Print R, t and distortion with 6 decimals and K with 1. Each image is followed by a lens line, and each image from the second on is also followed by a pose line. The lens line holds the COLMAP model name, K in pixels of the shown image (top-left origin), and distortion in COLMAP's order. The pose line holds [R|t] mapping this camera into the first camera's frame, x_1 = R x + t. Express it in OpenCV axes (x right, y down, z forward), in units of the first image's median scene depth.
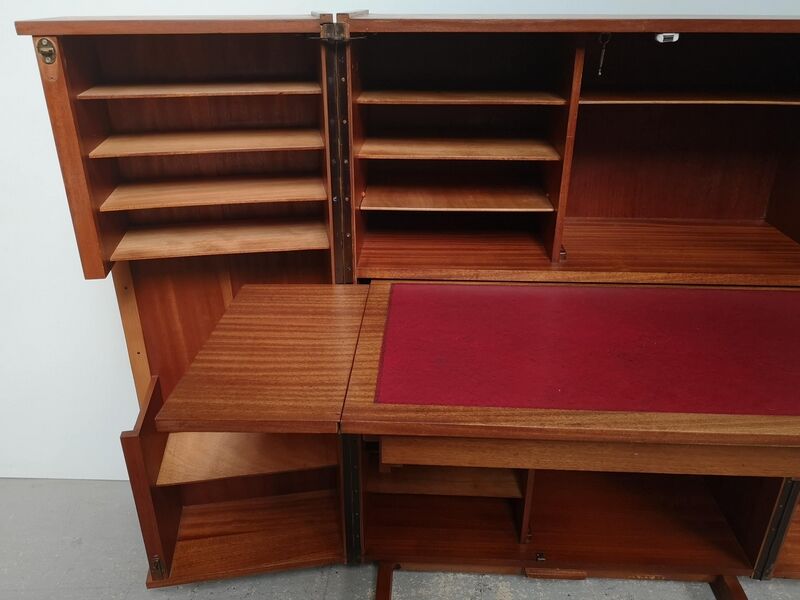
lens RADIAL K [[588.5, 0, 388.1], [0, 588.5, 293.6], [0, 0, 1]] dist [0.002241, -0.022728]
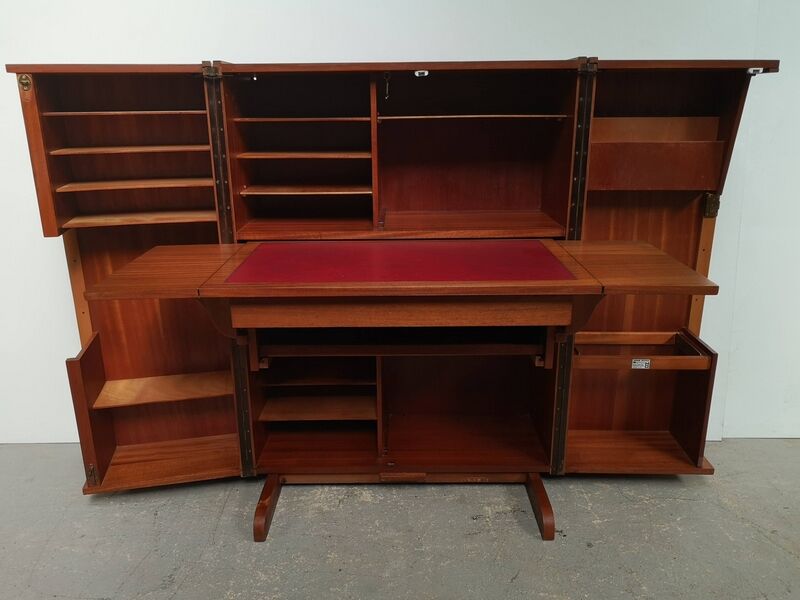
lens RADIAL K [[588.5, 0, 393.7], [0, 588.5, 312.7], [0, 0, 1]] dist [0.002241, -0.022728]
pose [[0.998812, -0.021279, 0.043838, 0.260307], [0.026736, 0.991423, -0.127927, 0.341515], [-0.040740, 0.128947, 0.990814, -0.415806]]
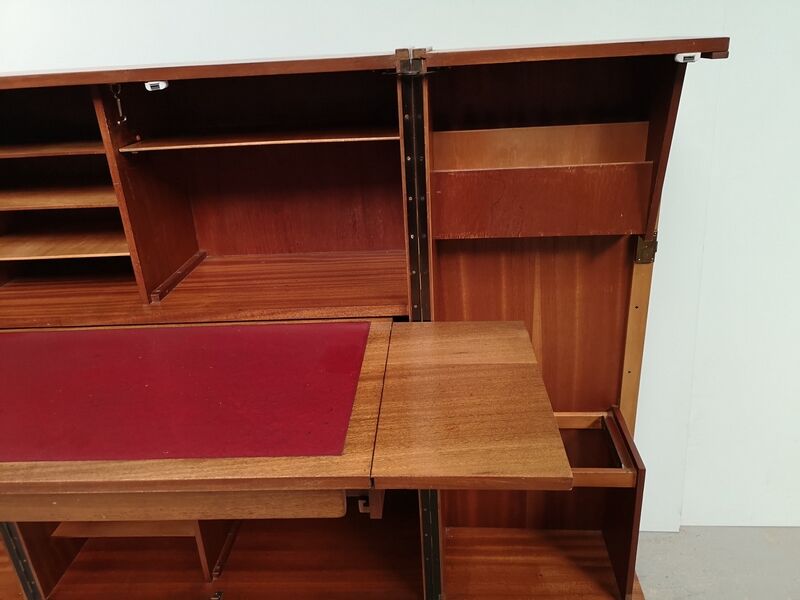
lens RADIAL K [[561.4, 0, 416.5], [0, 561.4, 290.8], [0, 0, 1]] dist [0.033838, -0.035501]
pose [[0.998838, -0.047968, -0.004672, 0.758012], [0.047679, 0.997633, -0.049548, -0.005413], [0.007038, 0.049267, 0.998761, 0.024541]]
